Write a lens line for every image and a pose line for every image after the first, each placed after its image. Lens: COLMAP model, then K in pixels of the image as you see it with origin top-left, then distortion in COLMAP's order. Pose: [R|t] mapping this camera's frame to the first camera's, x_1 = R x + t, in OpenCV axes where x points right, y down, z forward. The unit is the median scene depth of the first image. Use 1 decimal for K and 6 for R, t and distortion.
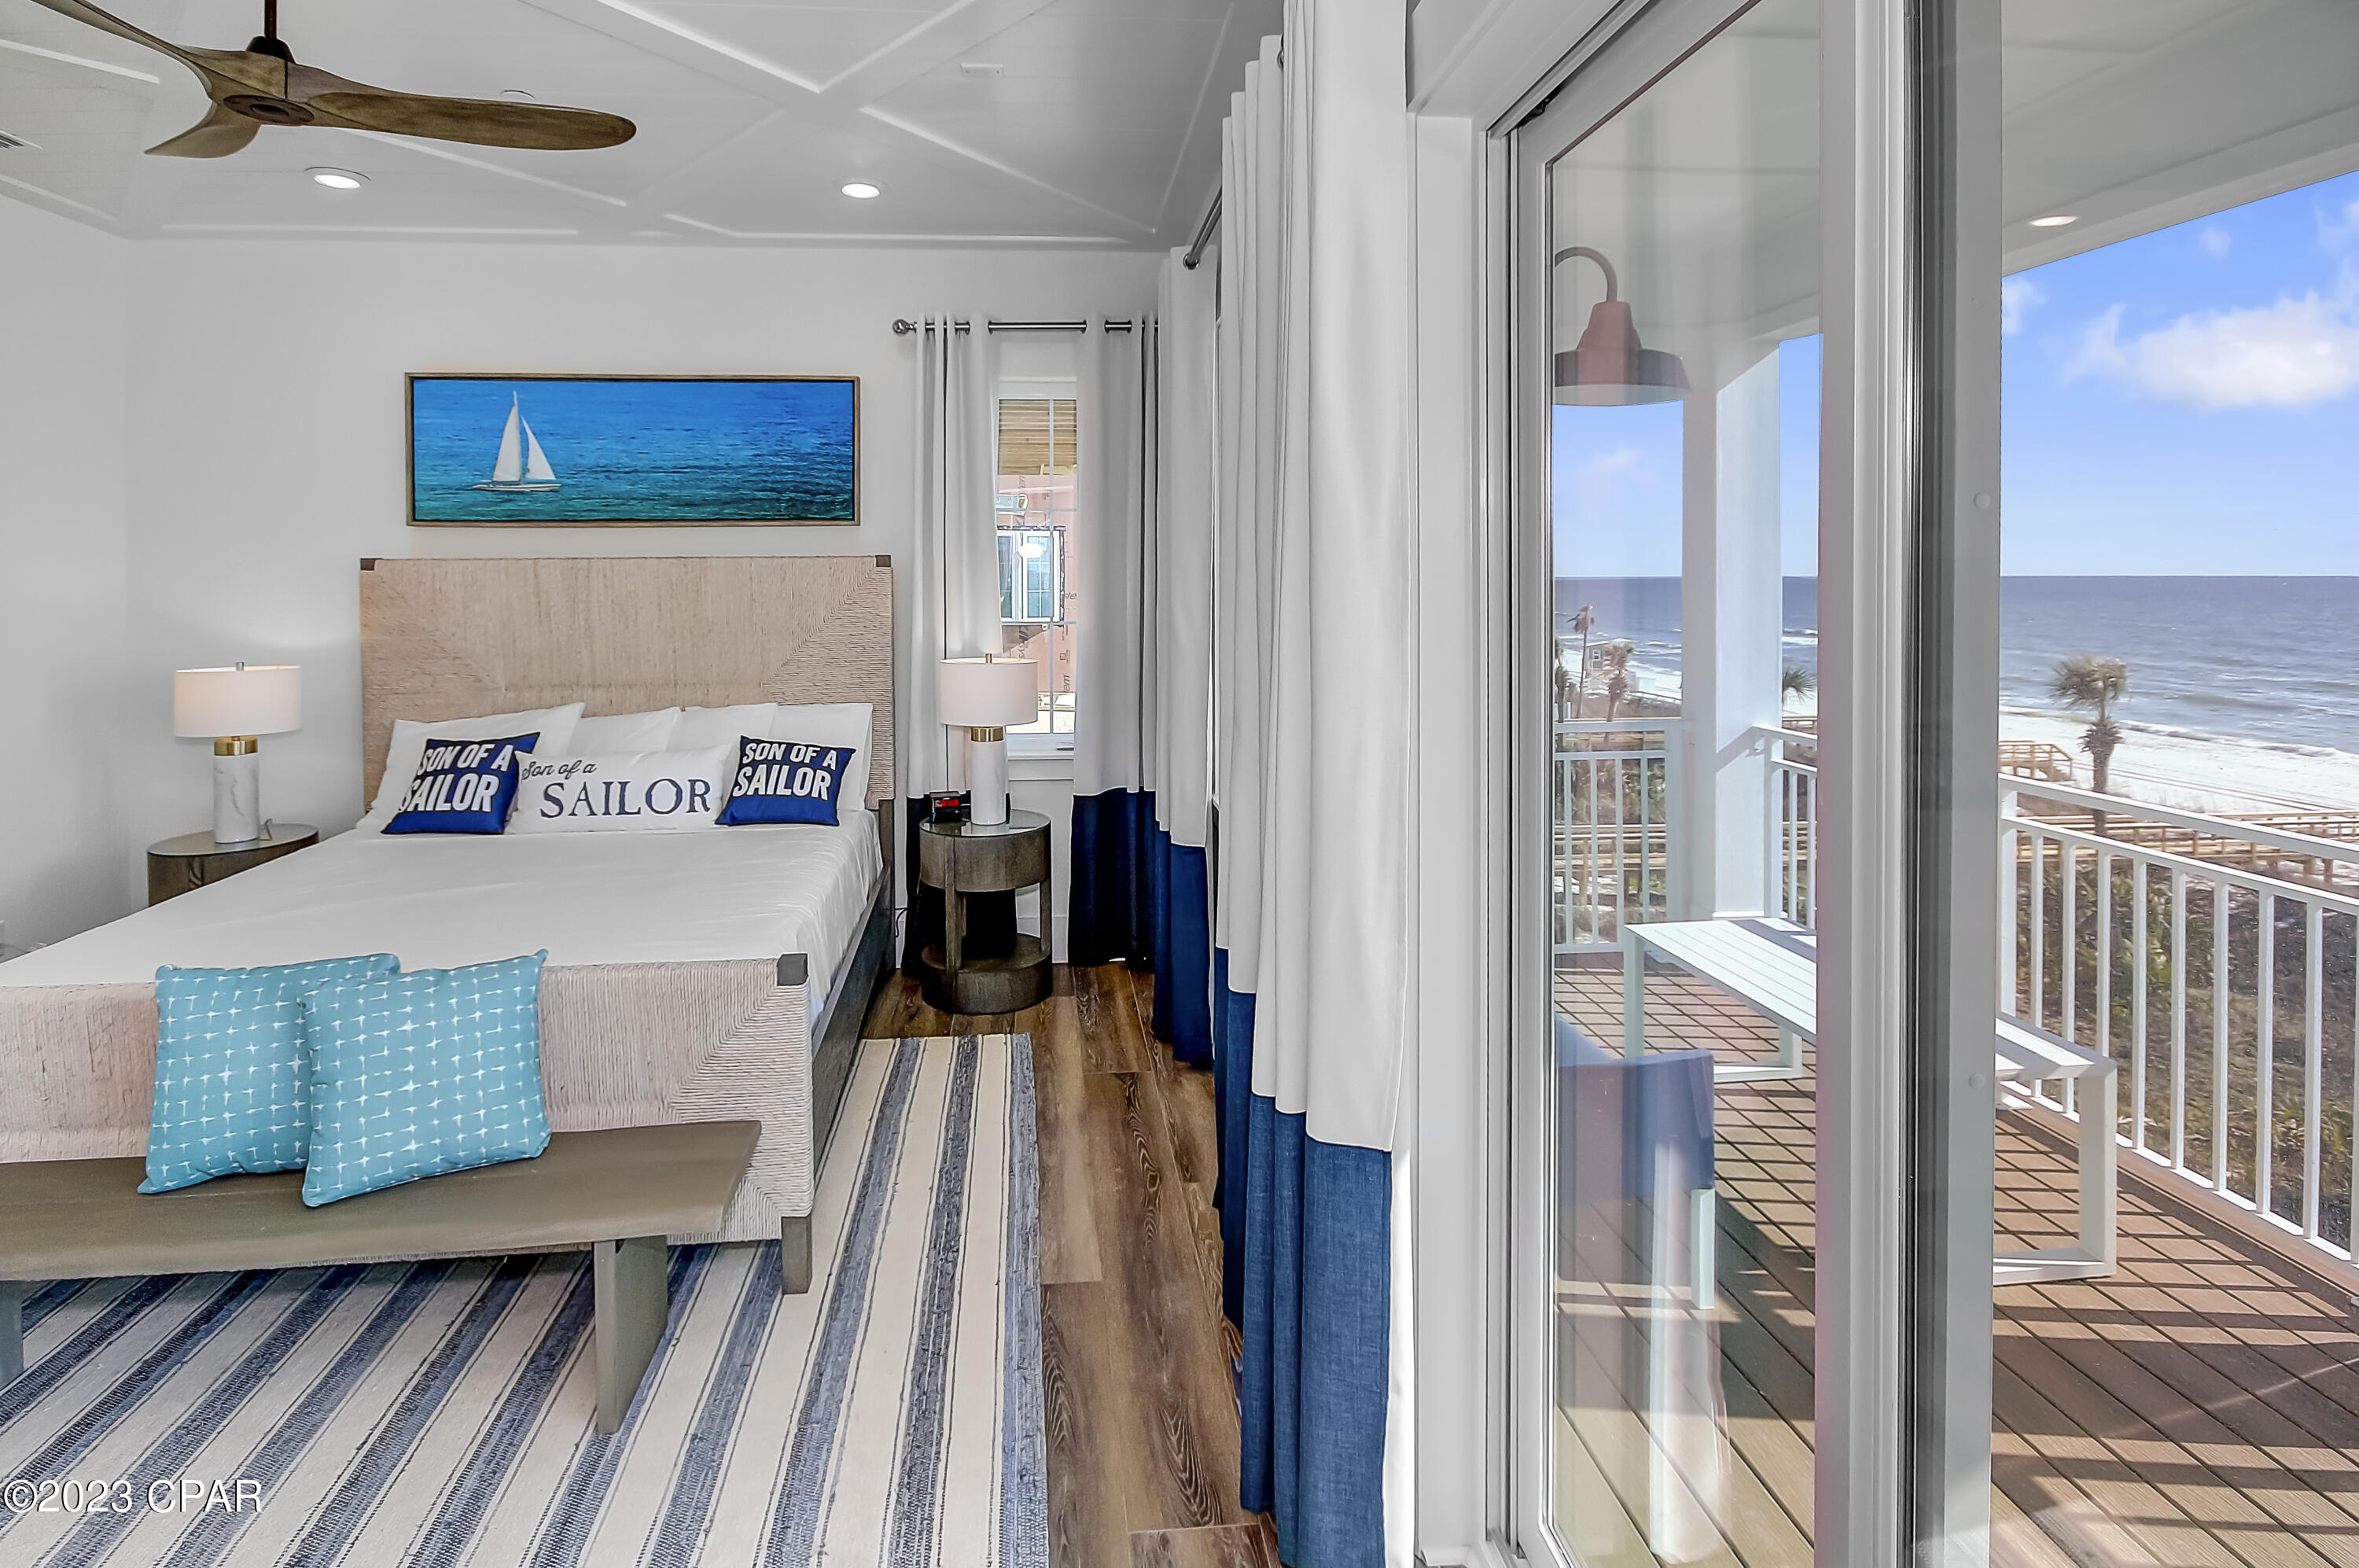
lens RADIAL K [[1144.8, 0, 1175.3], [0, 1144.8, 586.8], [0, 0, 1]] dist [-0.003183, -0.001099]
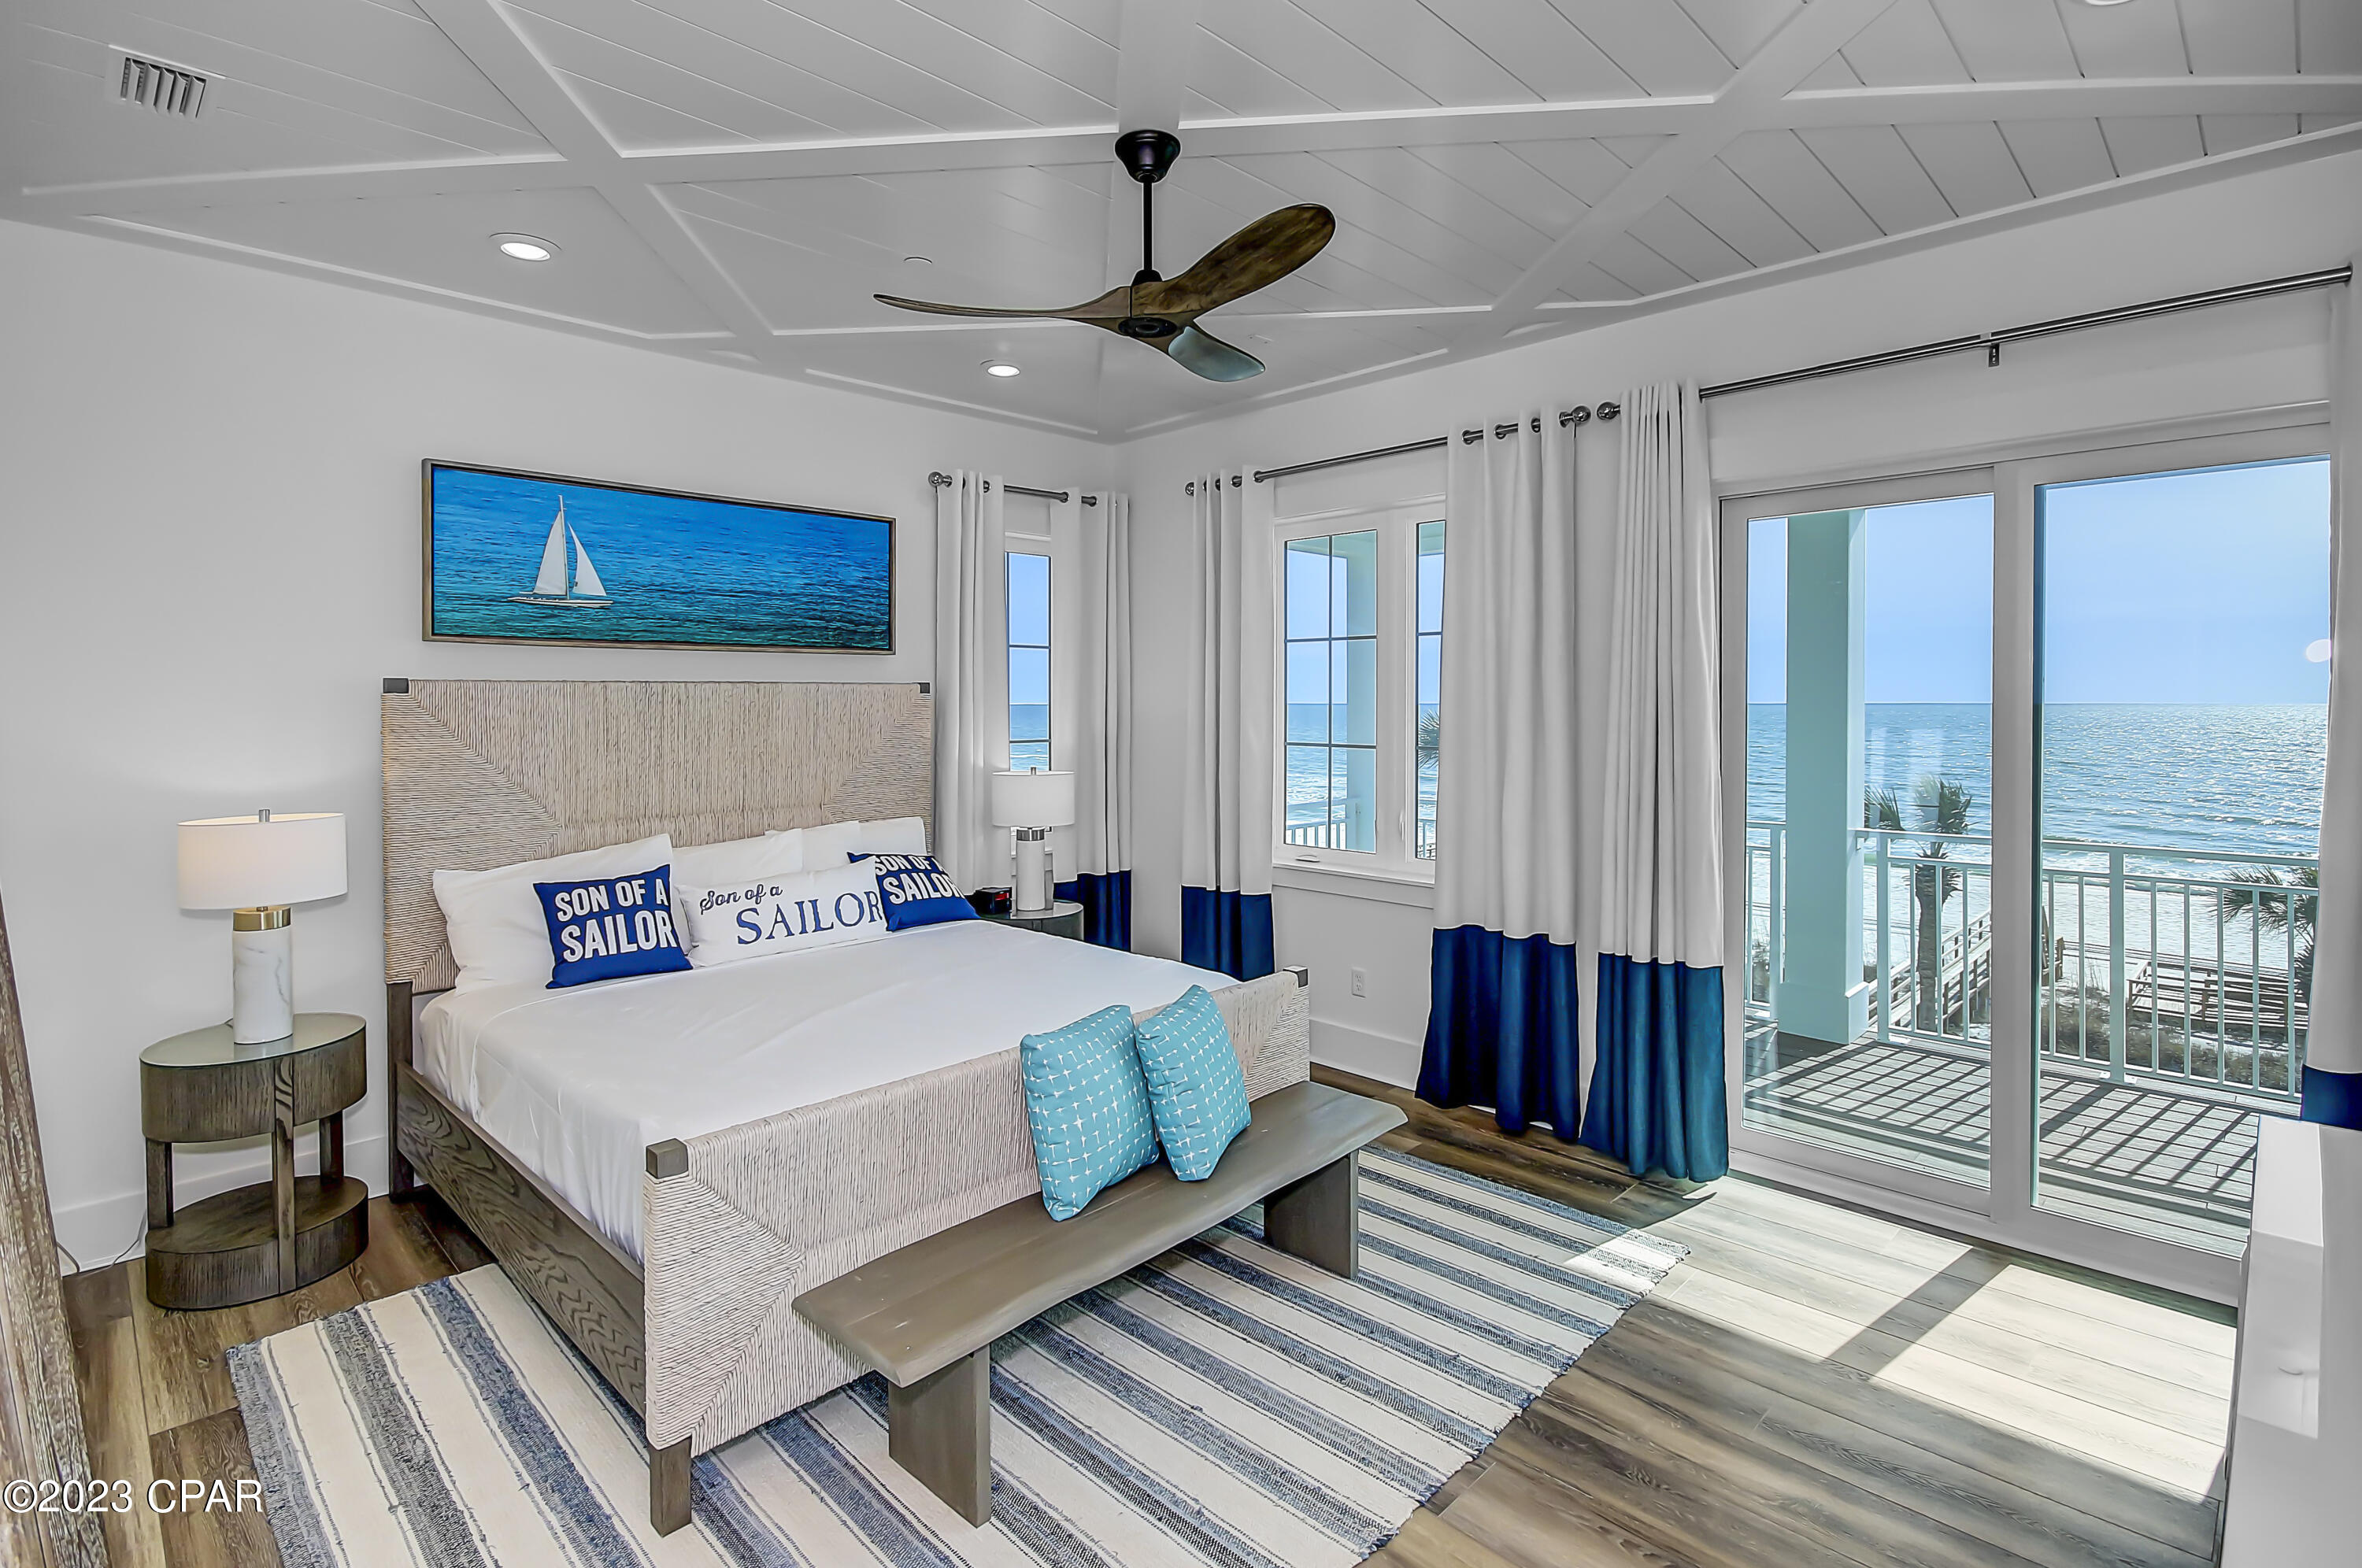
lens RADIAL K [[1115.6, 0, 1180.7], [0, 1115.6, 707.5], [0, 0, 1]] dist [0.000925, 0.000155]
pose [[0.765462, -0.001213, 0.643480, -0.774823], [0.005363, 0.999976, -0.004494, 0.002787], [-0.643459, 0.006891, 0.765450, 0.013466]]
